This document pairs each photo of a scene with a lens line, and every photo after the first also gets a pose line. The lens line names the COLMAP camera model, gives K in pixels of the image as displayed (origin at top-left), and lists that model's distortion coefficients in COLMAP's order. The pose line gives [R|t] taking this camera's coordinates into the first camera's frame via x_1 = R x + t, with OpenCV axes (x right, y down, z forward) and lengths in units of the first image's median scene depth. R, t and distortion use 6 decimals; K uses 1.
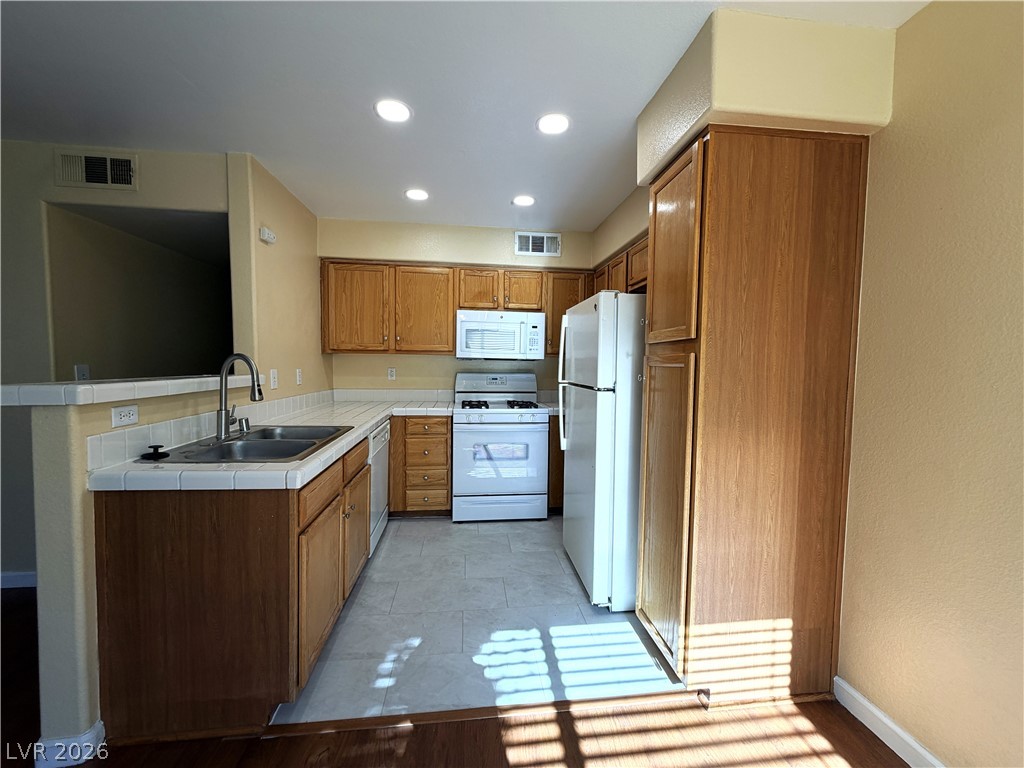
lens RADIAL K [[409.3, 0, 513.6], [0, 409.3, 385.5], [0, 0, 1]] dist [0.000149, 0.000362]
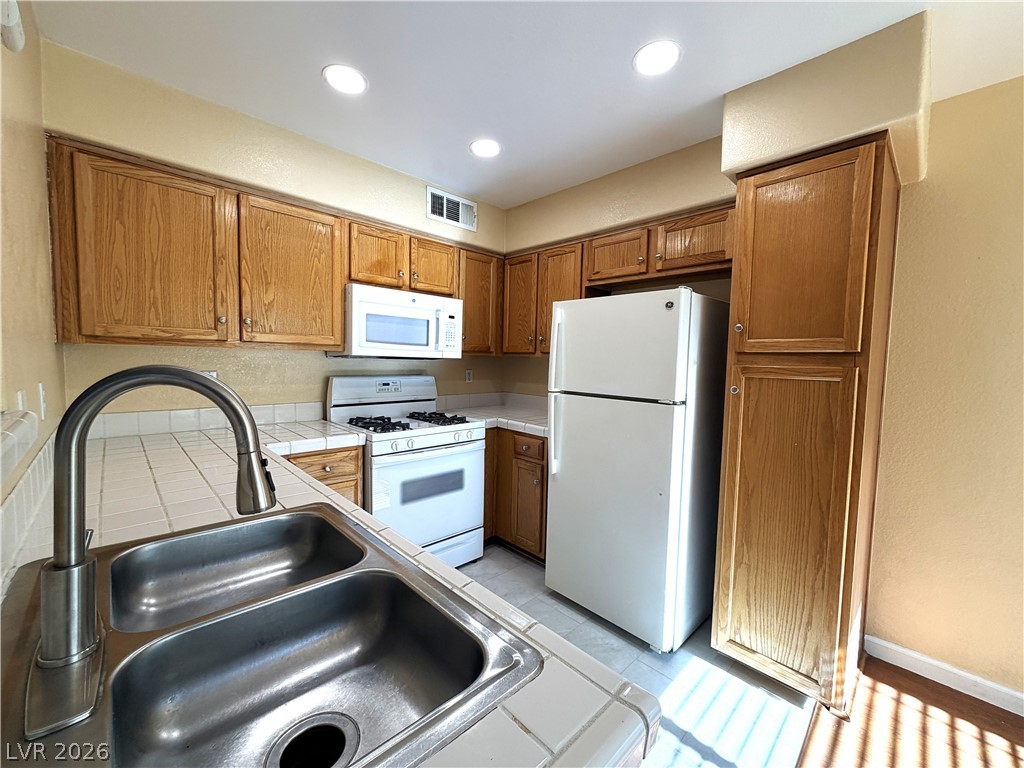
lens RADIAL K [[409.3, 0, 513.9], [0, 409.3, 385.0], [0, 0, 1]] dist [0.000149, 0.000362]
pose [[0.794250, -0.033718, 0.606654, -0.573029], [0.019342, 0.999356, 0.030222, -0.060305], [-0.607283, -0.012270, 0.794391, 0.532486]]
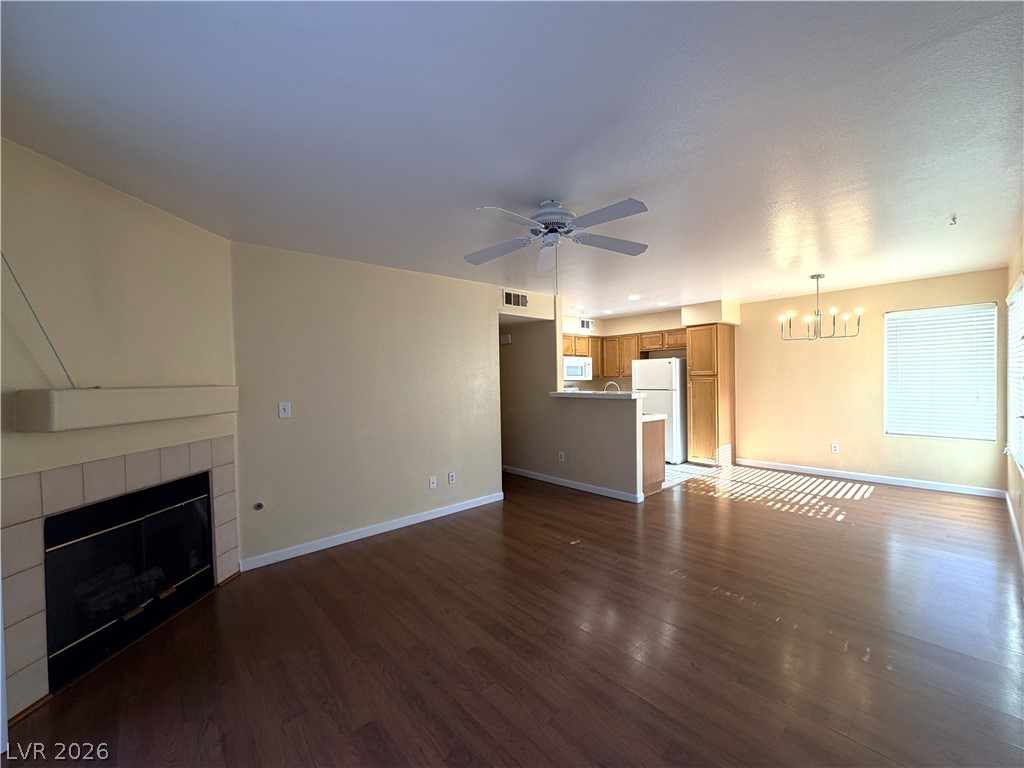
lens RADIAL K [[409.3, 0, 512.7], [0, 409.3, 386.7], [0, 0, 1]] dist [0.000149, 0.000362]
pose [[0.819687, -0.042334, 0.571245, -2.507739], [0.061502, 0.998005, -0.014290, -0.043779], [-0.569501, 0.046846, 0.820655, -0.817365]]
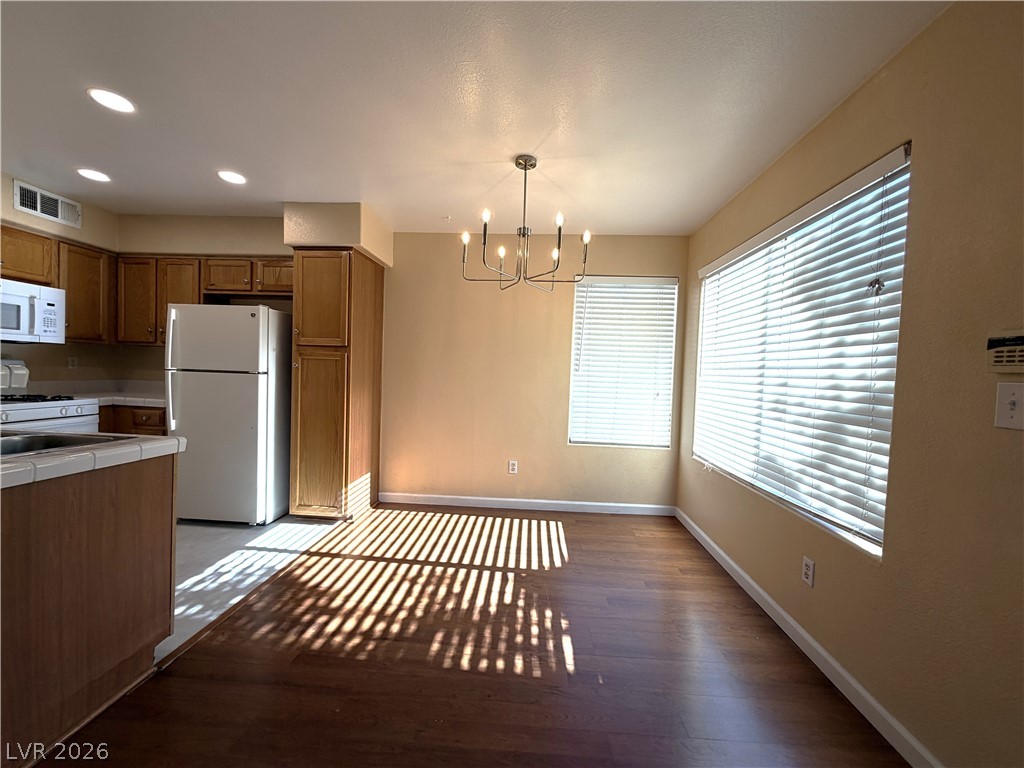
lens RADIAL K [[409.3, 0, 513.0], [0, 409.3, 386.1], [0, 0, 1]] dist [0.000149, 0.000362]
pose [[0.178721, -0.041552, 0.983022, -1.060105], [0.020797, 0.999044, 0.038449, 0.019383], [-0.983680, 0.013572, 0.179414, -0.141975]]
